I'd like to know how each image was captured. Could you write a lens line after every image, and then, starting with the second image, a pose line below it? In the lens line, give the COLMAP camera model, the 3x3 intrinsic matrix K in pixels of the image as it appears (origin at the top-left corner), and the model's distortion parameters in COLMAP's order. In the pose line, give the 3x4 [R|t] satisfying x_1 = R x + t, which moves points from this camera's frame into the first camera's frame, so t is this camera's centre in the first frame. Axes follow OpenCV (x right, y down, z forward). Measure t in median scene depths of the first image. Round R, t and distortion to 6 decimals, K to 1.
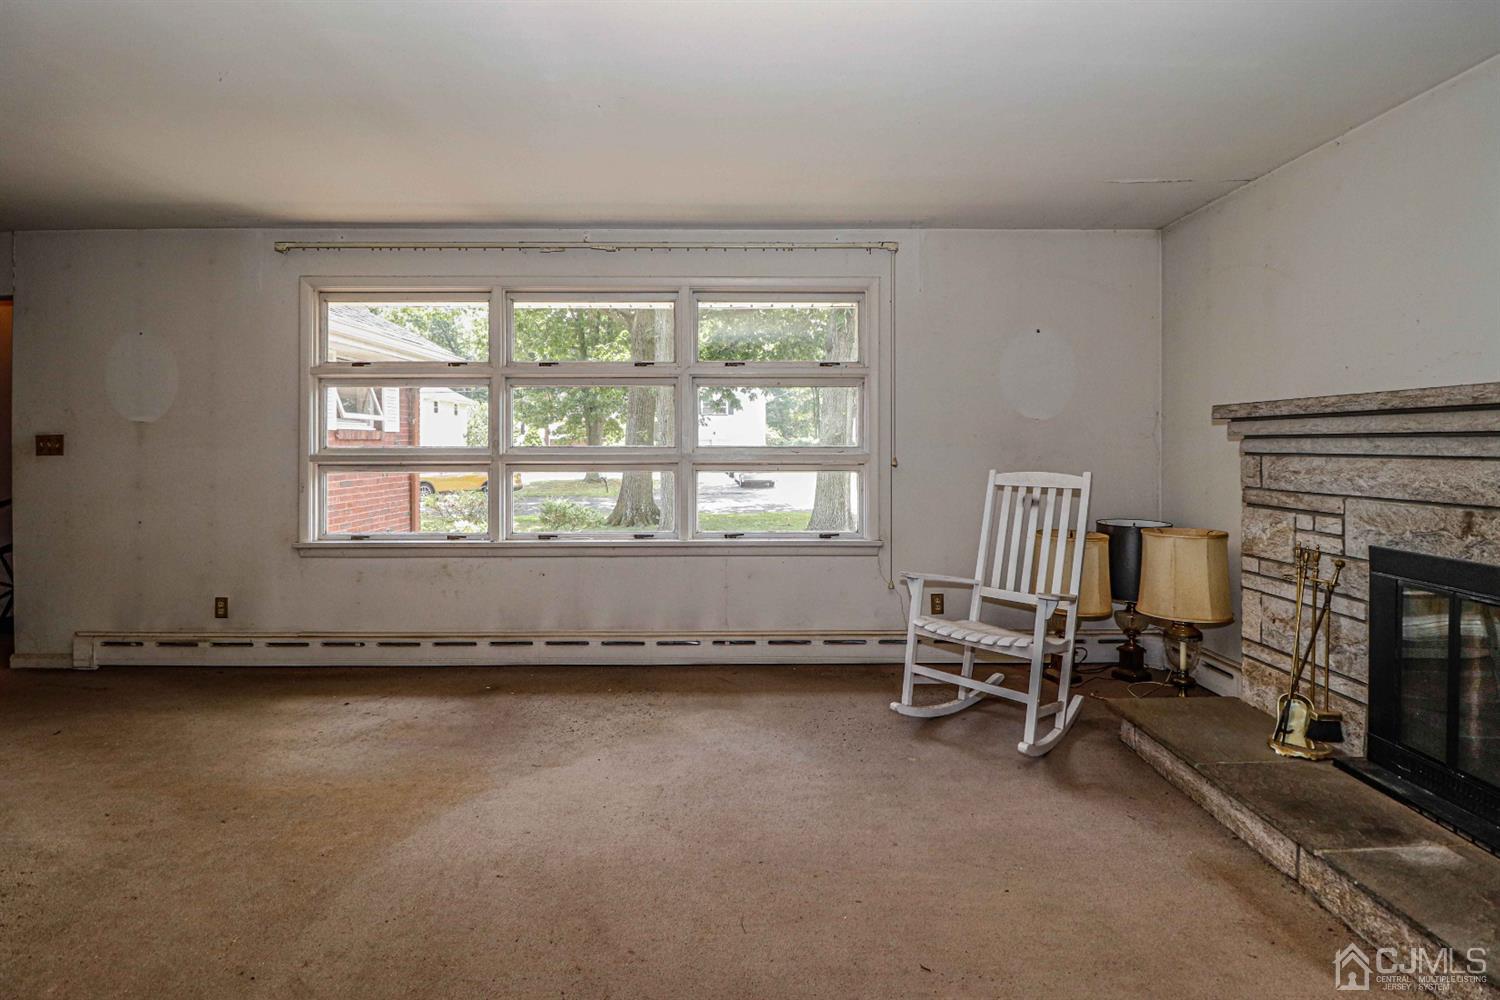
lens RADIAL K [[706.1, 0, 746.4], [0, 706.1, 446.9], [0, 0, 1]] dist [-0.022501, -0.000161]
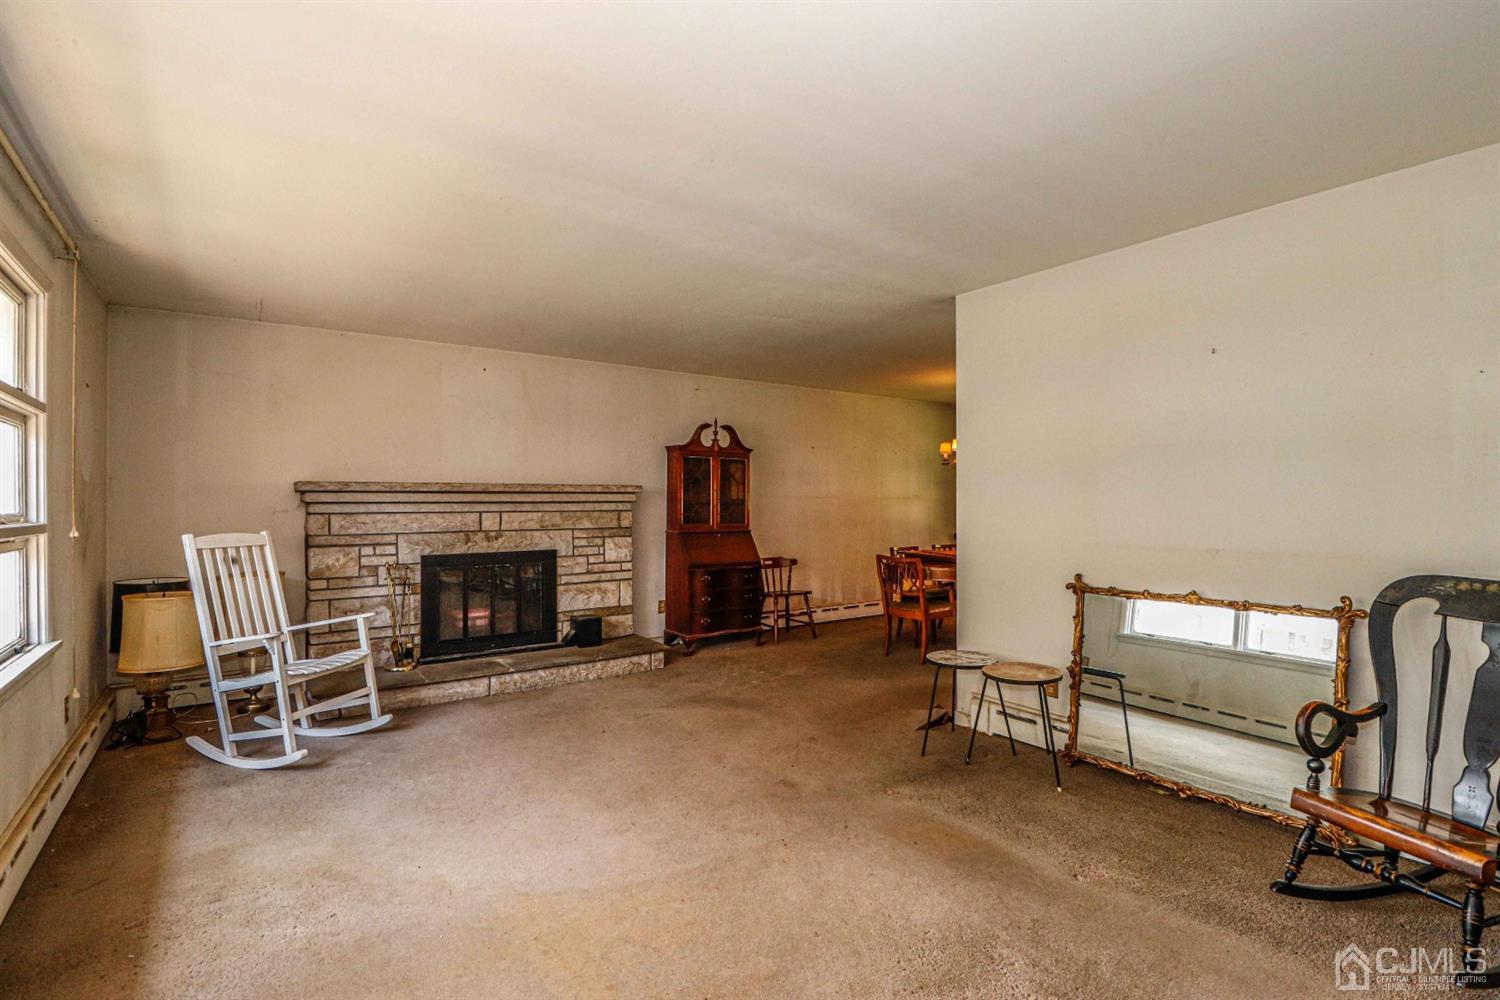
lens RADIAL K [[698.2, 0, 754.3], [0, 698.2, 493.9], [0, 0, 1]] dist [-0.024252, -0.000620]
pose [[-0.578517, 0.013865, 0.815552, -1.115044], [0.009224, 0.999903, -0.010456, -0.009442], [-0.815618, 0.001473, -0.578589, 1.114403]]
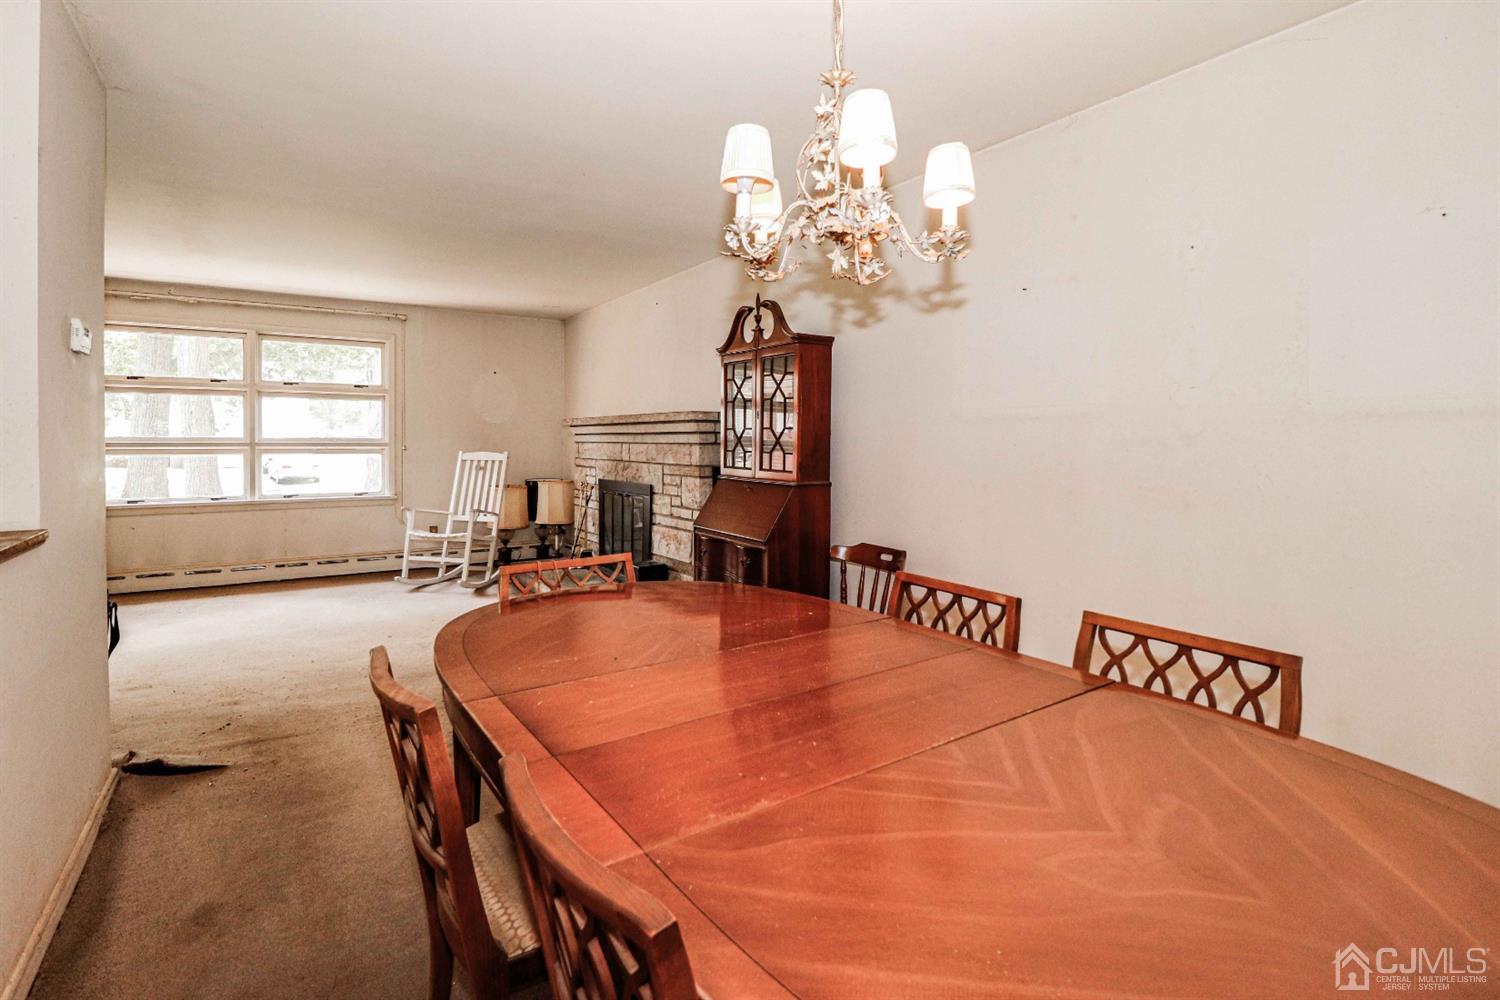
lens RADIAL K [[706.1, 0, 746.4], [0, 706.1, 446.9], [0, 0, 1]] dist [-0.022501, -0.000161]
pose [[0.833047, -0.001366, 0.553201, -0.046768], [-0.002065, 0.999982, 0.005579, 0.011627], [-0.553198, -0.005789, 0.833029, -1.116859]]
